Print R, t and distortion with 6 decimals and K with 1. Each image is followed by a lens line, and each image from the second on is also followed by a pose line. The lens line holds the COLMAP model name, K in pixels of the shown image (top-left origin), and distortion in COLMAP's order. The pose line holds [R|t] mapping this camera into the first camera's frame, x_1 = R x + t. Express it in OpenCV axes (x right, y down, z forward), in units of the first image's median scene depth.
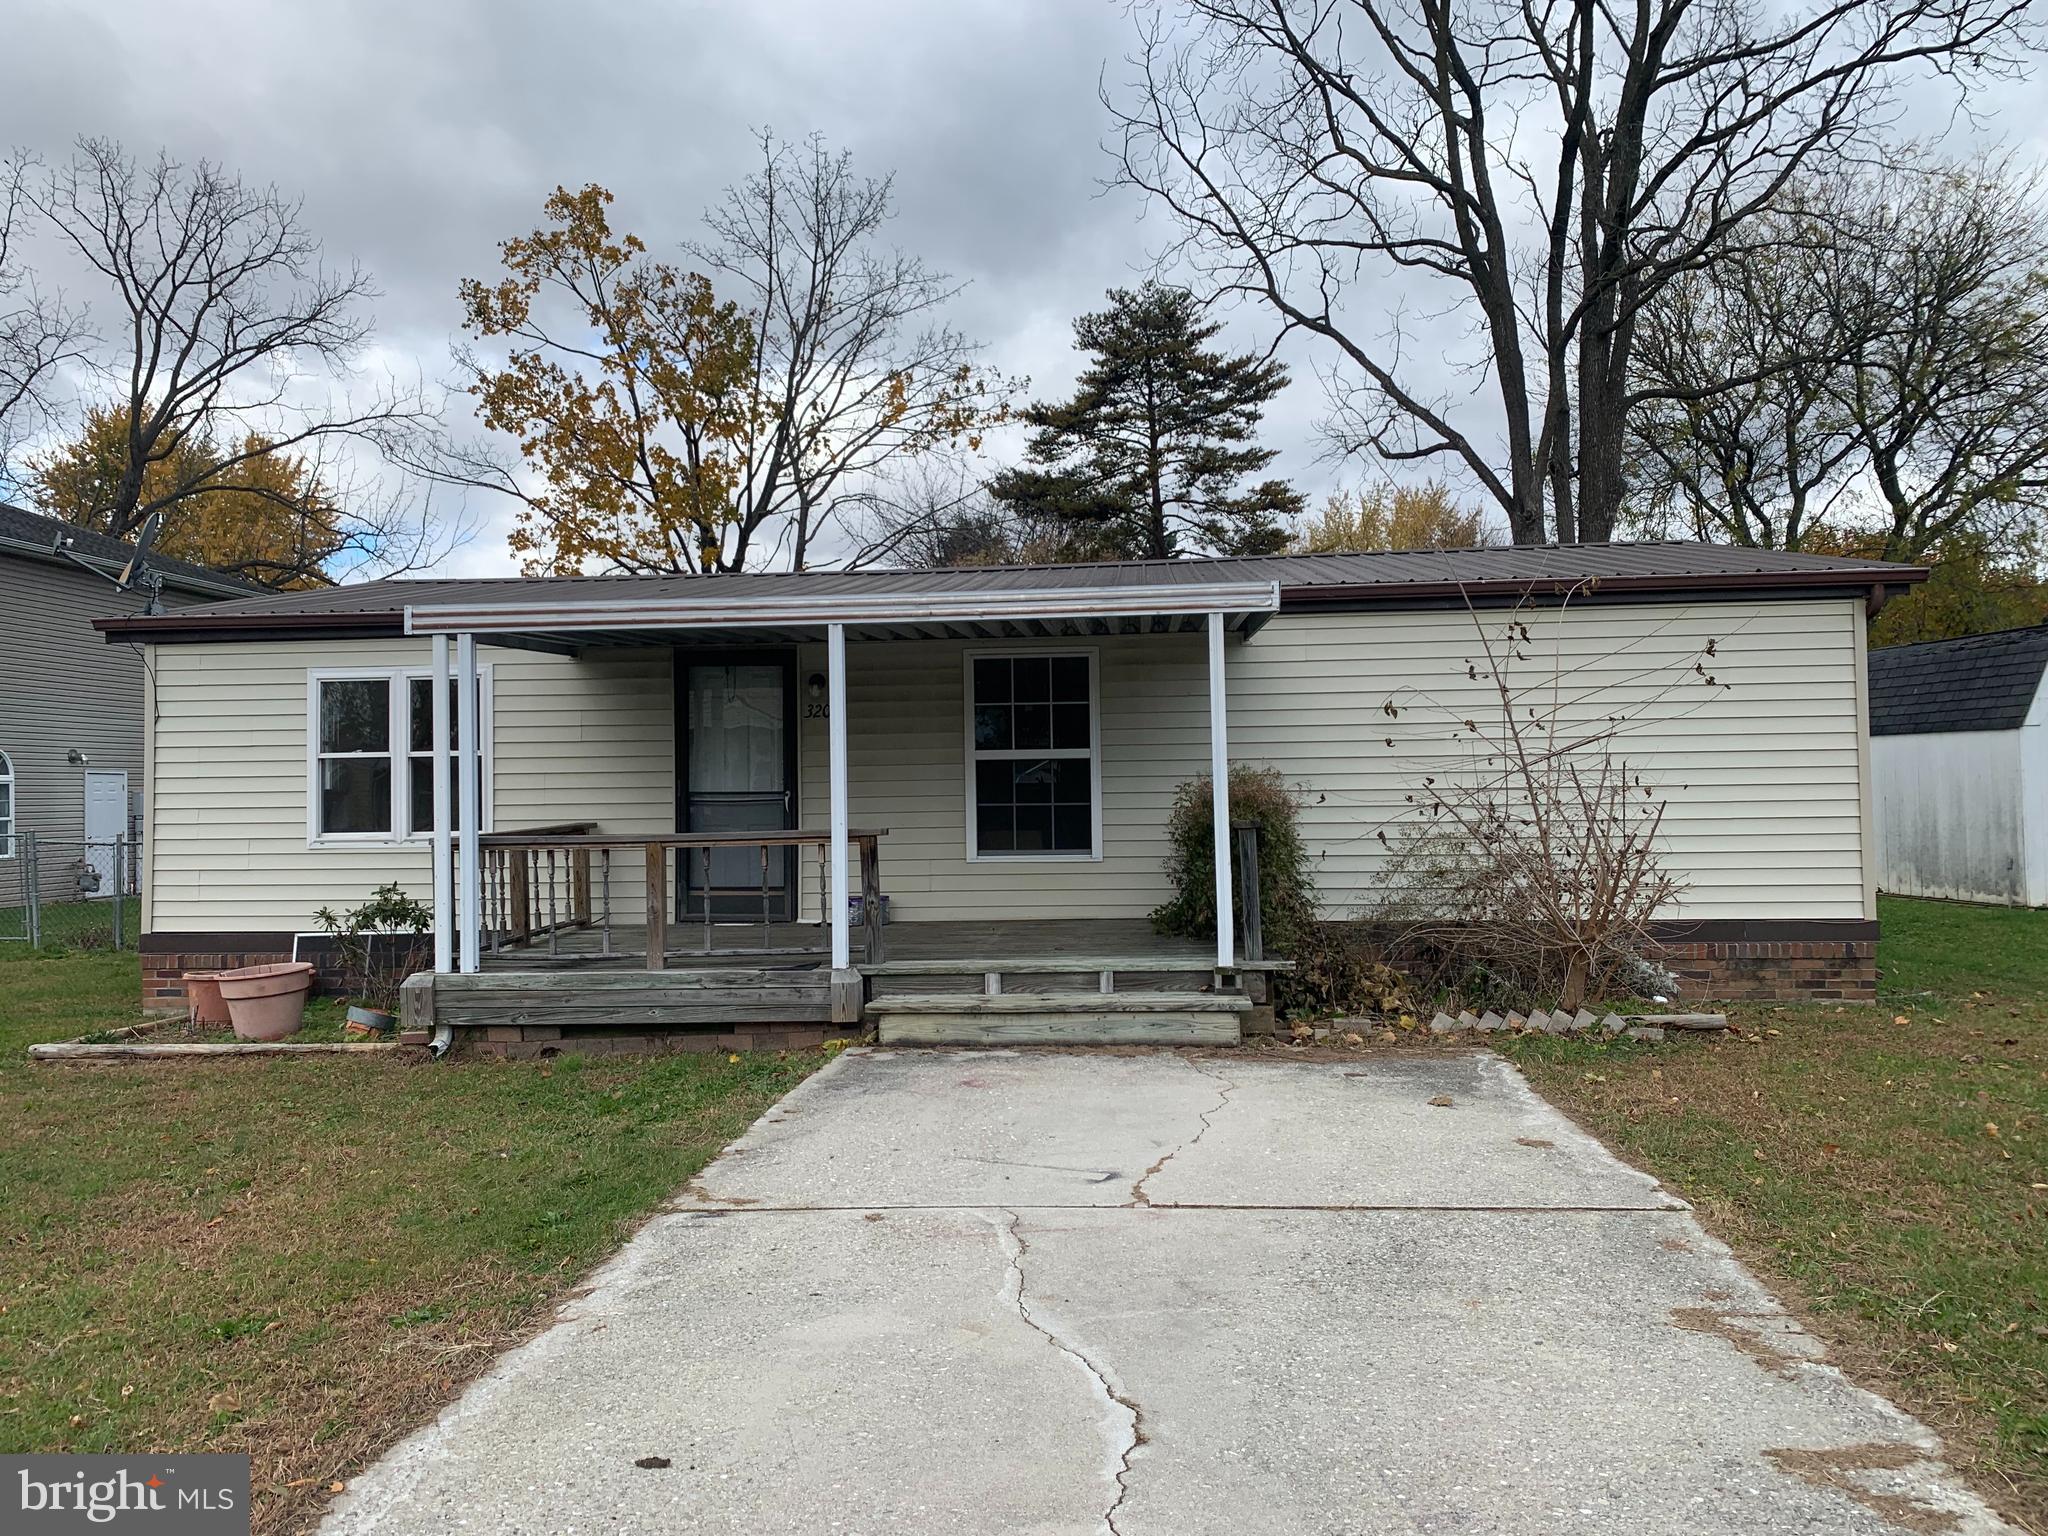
lens RADIAL K [[1549.7, 0, 1024.0], [0, 1549.7, 768.0], [0, 0, 1]] dist [0.026863, -0.022562]
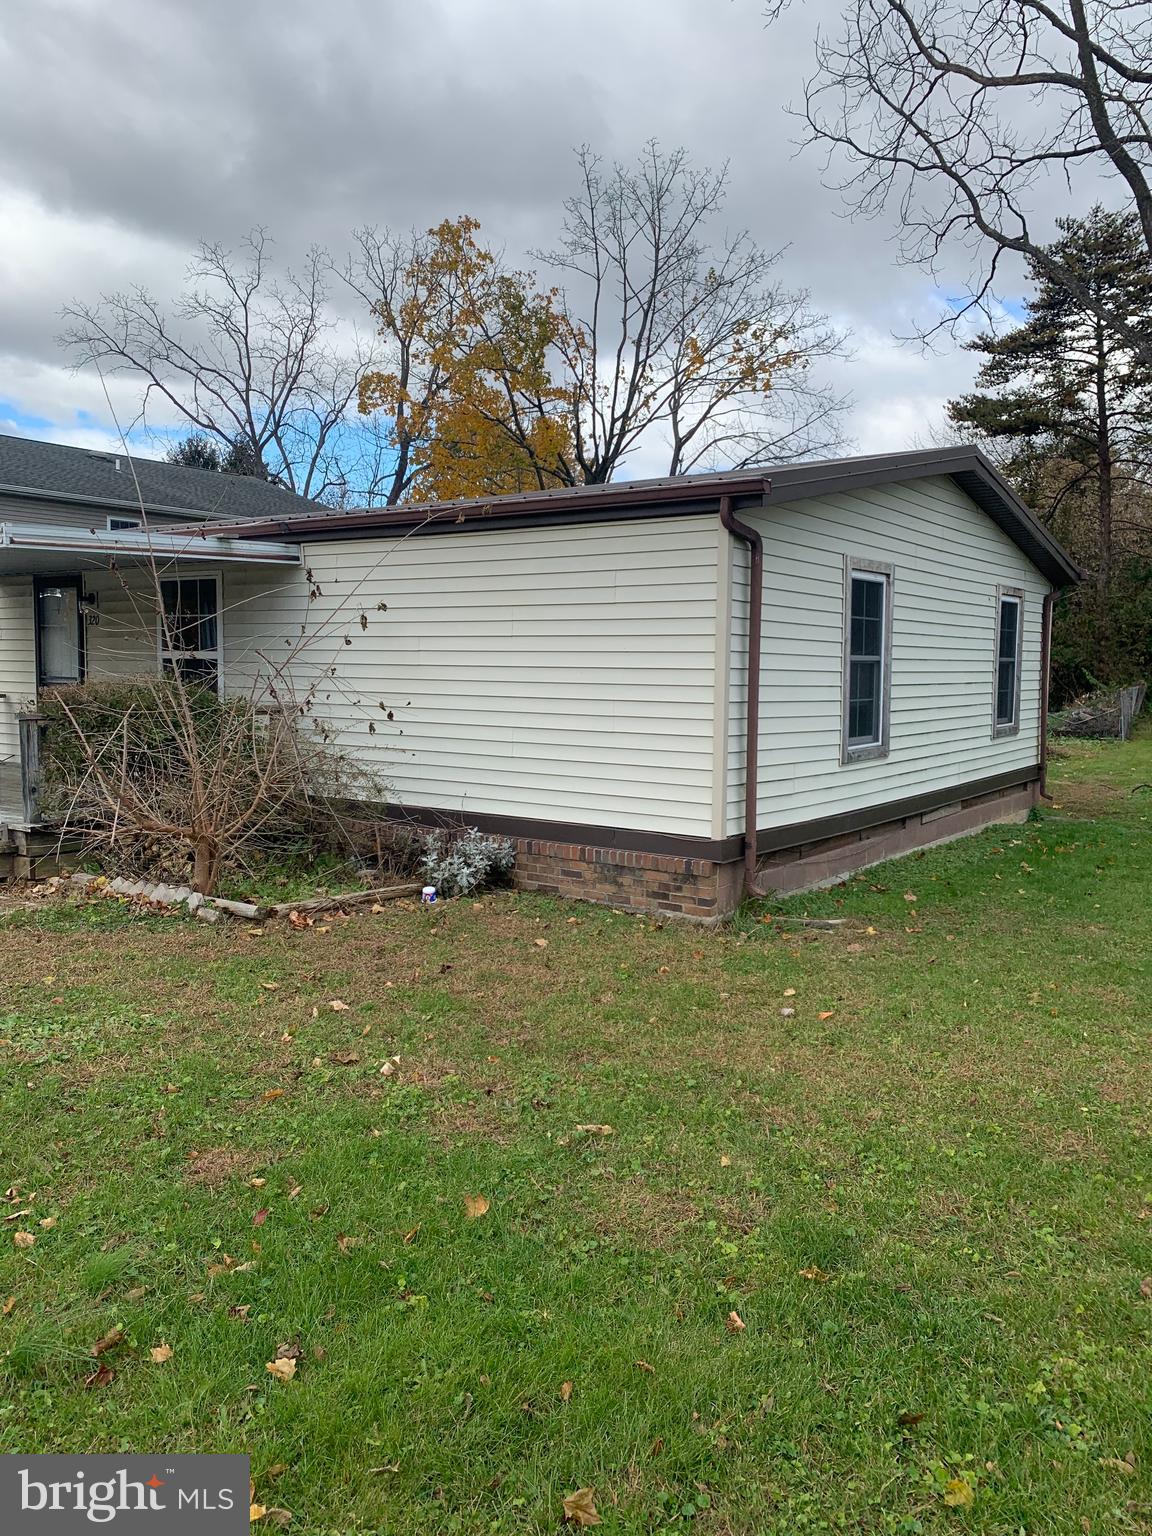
lens RADIAL K [[1162.3, 0, 576.0], [0, 1162.3, 768.0], [0, 0, 1]] dist [0.026863, -0.022562]
pose [[0.866970, 0.070384, -0.493366, 0.829557], [-0.016953, 0.993569, 0.111953, -0.031188], [0.498073, -0.088696, 0.862587, 0.309926]]
